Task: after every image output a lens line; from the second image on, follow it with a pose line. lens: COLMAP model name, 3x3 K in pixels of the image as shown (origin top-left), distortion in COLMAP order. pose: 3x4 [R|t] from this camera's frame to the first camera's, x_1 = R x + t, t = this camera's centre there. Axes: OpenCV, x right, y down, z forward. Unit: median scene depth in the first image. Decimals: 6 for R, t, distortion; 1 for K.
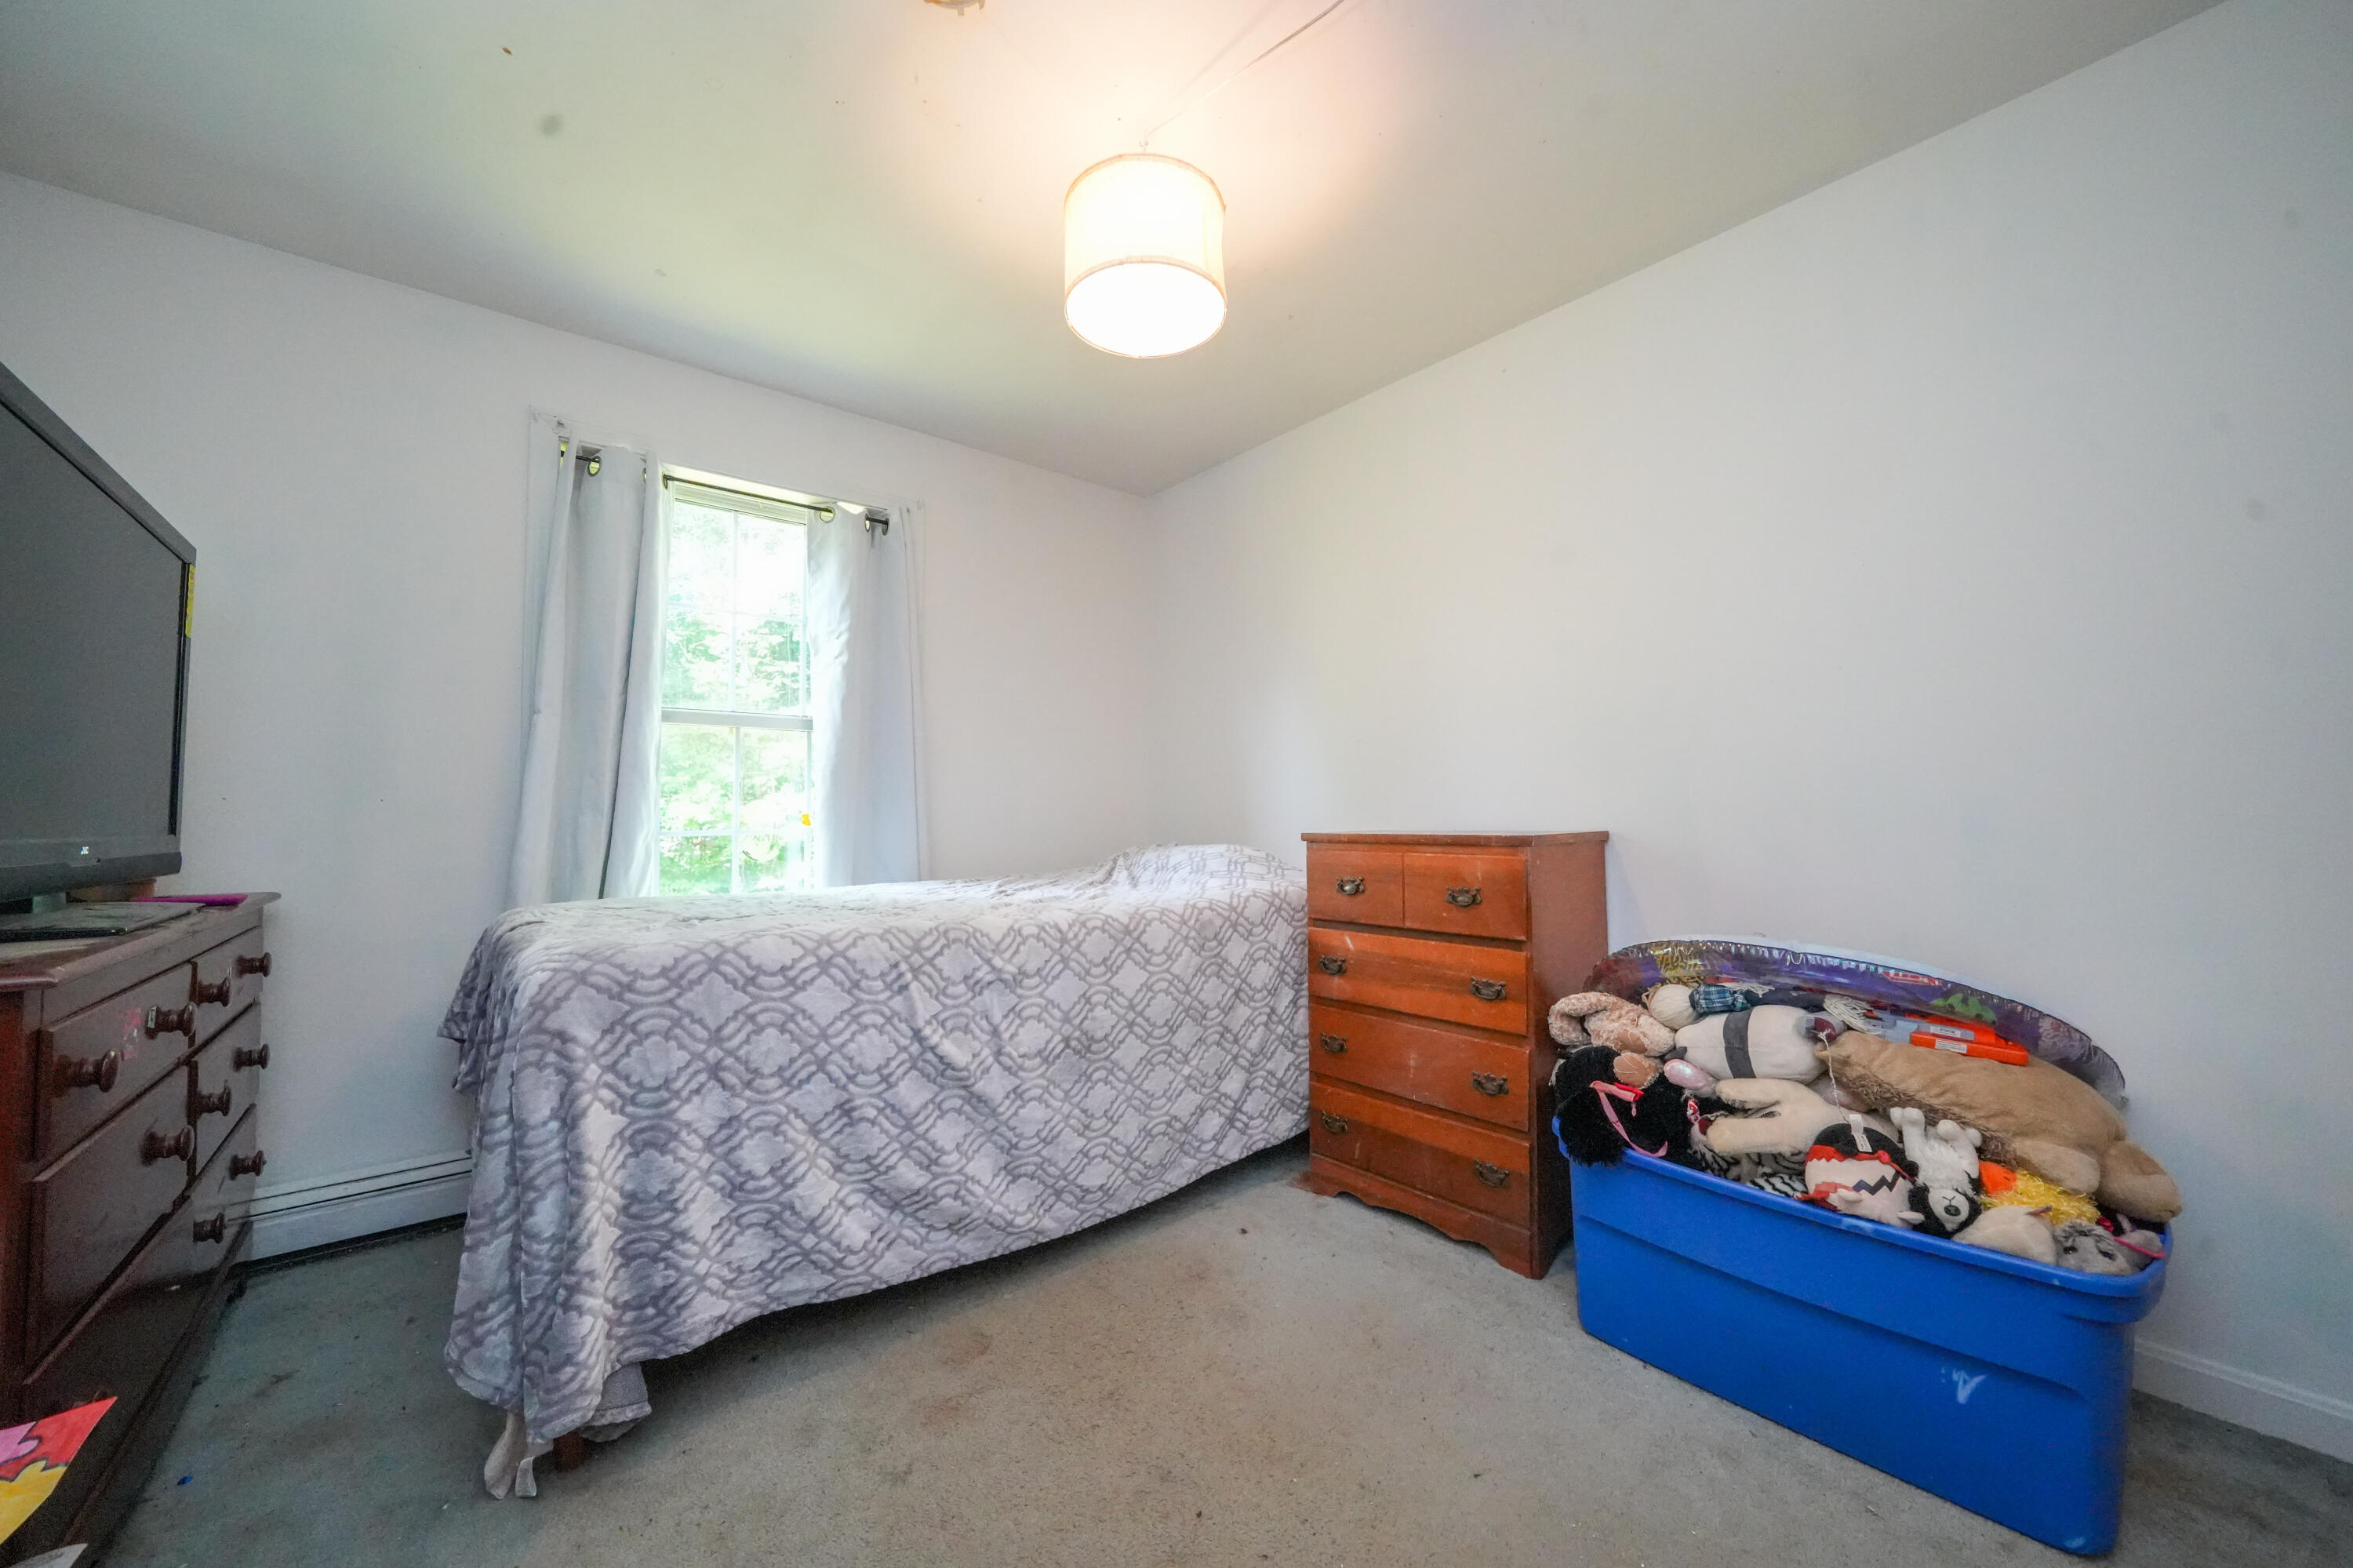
lens RADIAL K [[834.8, 0, 1170.4], [0, 834.8, 829.8], [0, 0, 1]] dist [-0.000004, 0.000037]
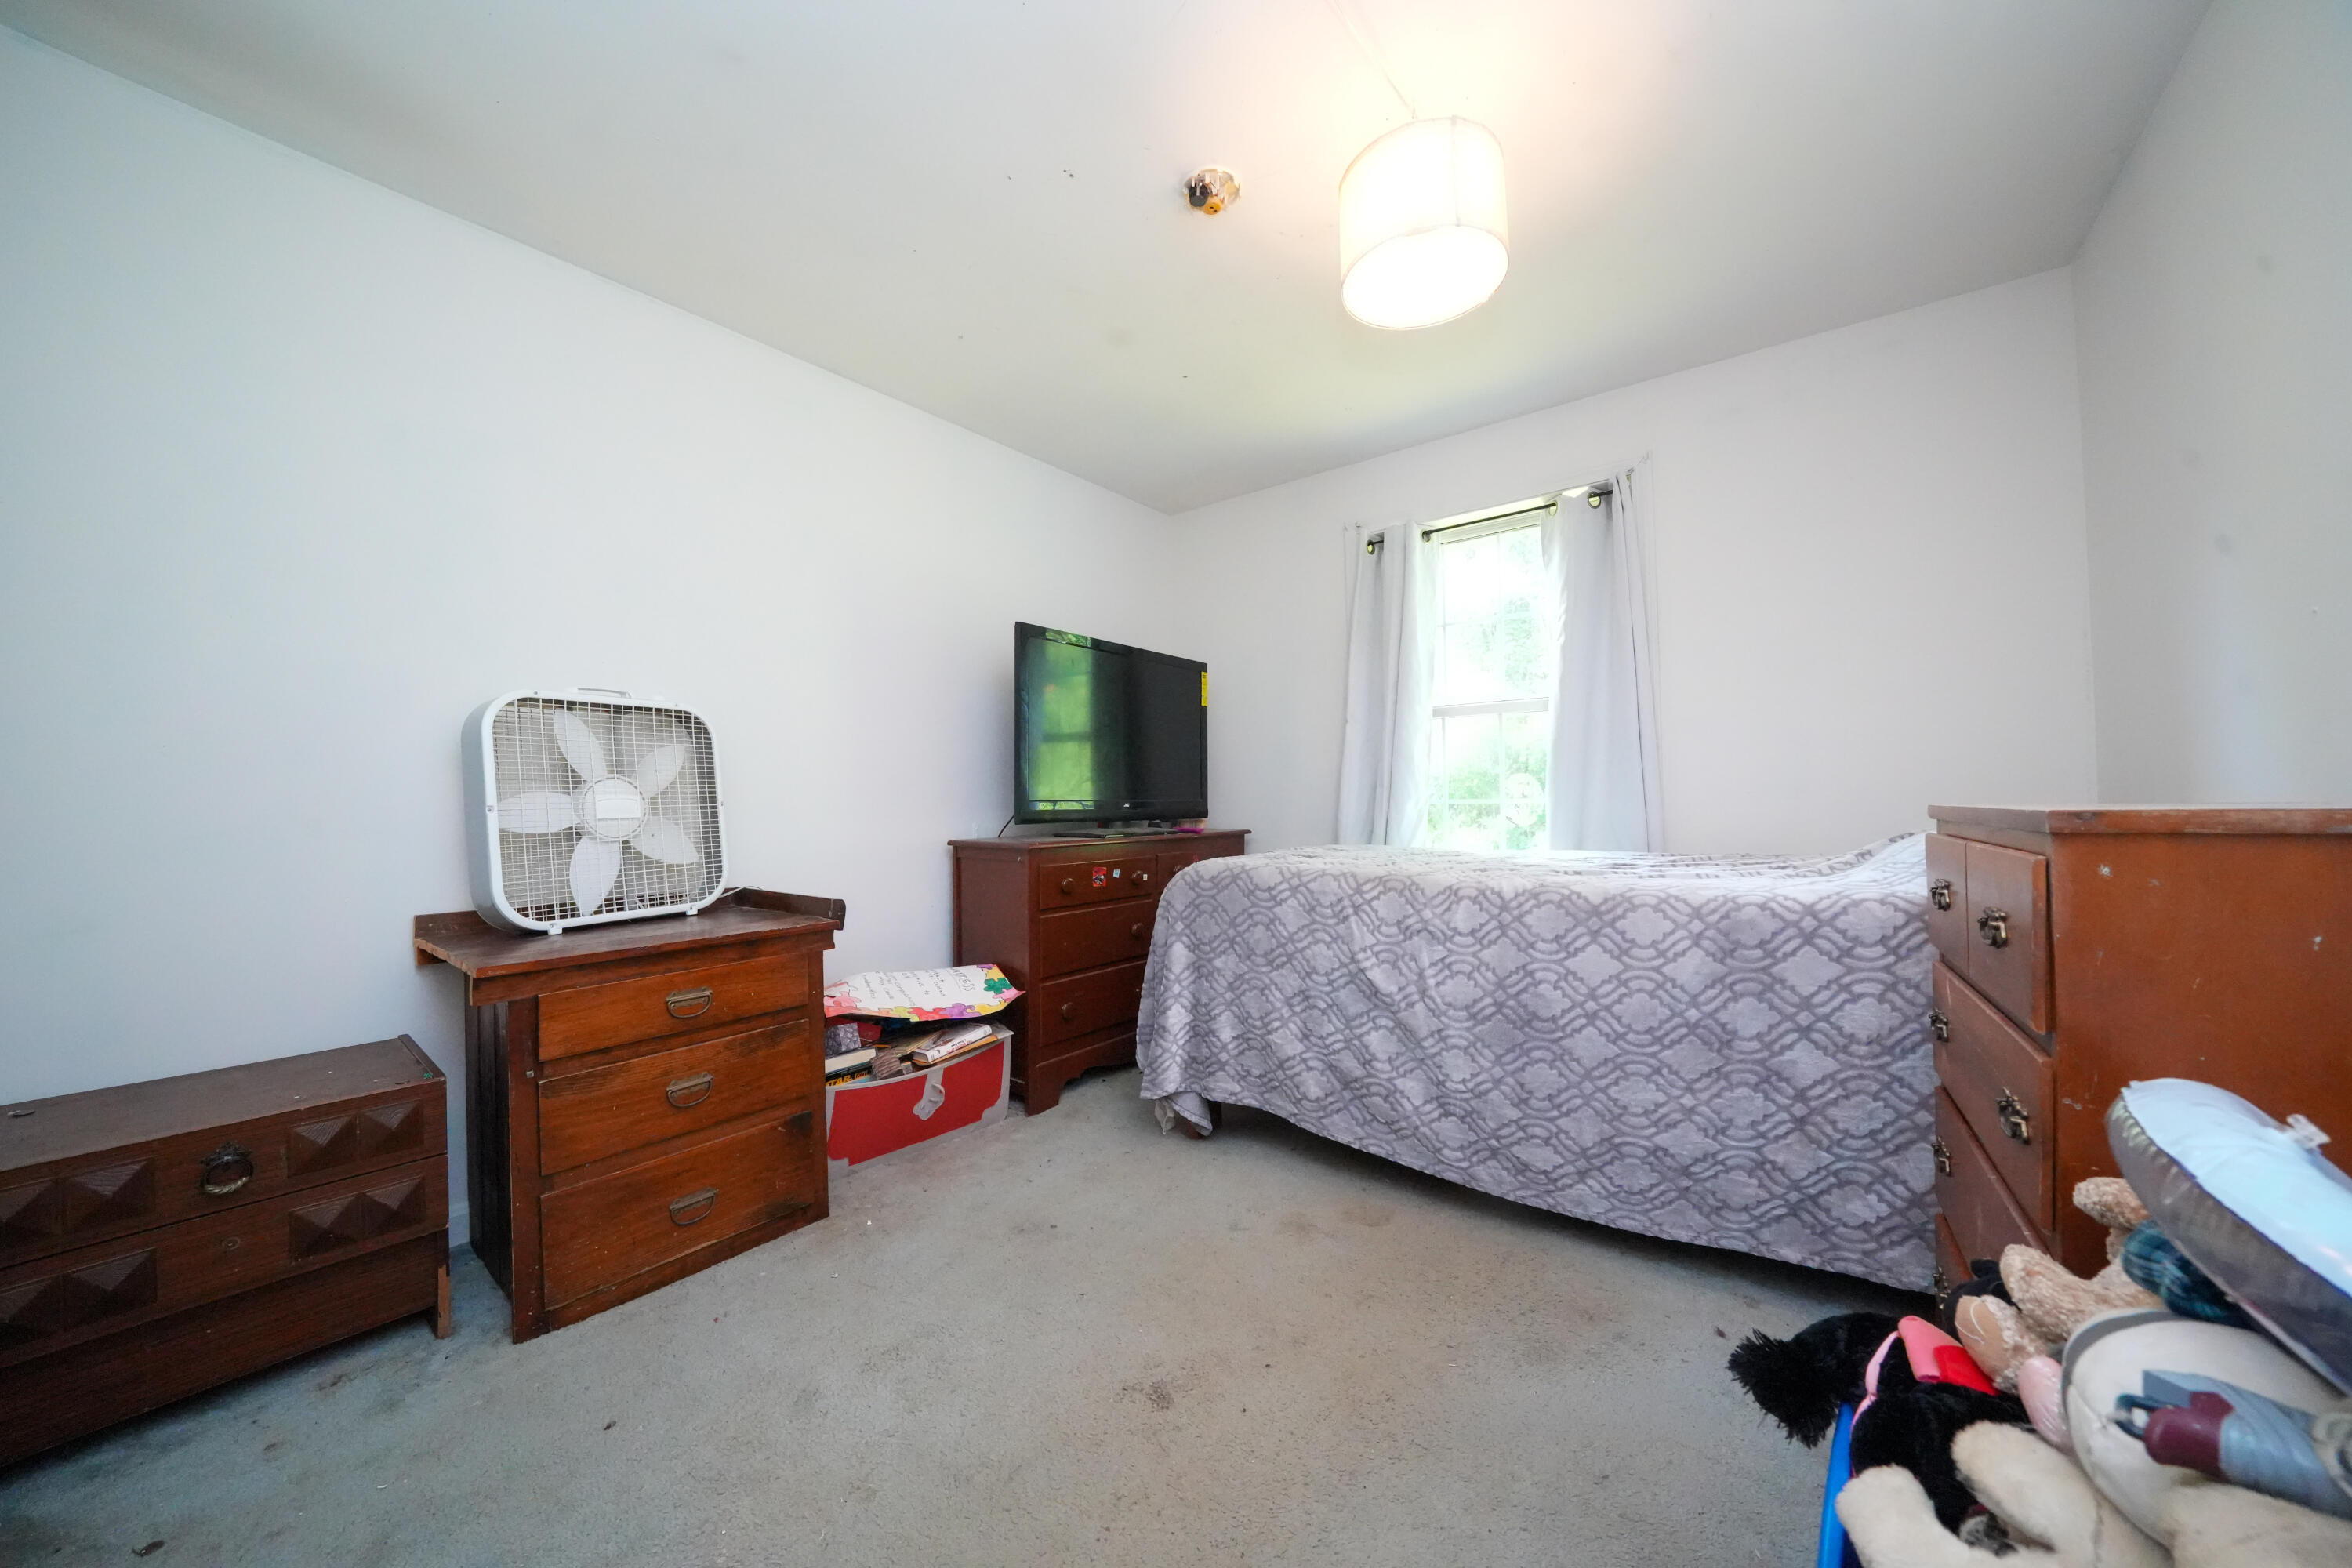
lens RADIAL K [[803.0, 0, 1176.0], [0, 803.0, 784.0], [0, 0, 1]] dist [0.000263, 0.000027]
pose [[0.252275, -0.002449, -0.967652, 0.786290], [0.000885, 0.999997, -0.002300, -0.017838], [0.967655, -0.000276, 0.252276, 0.402433]]
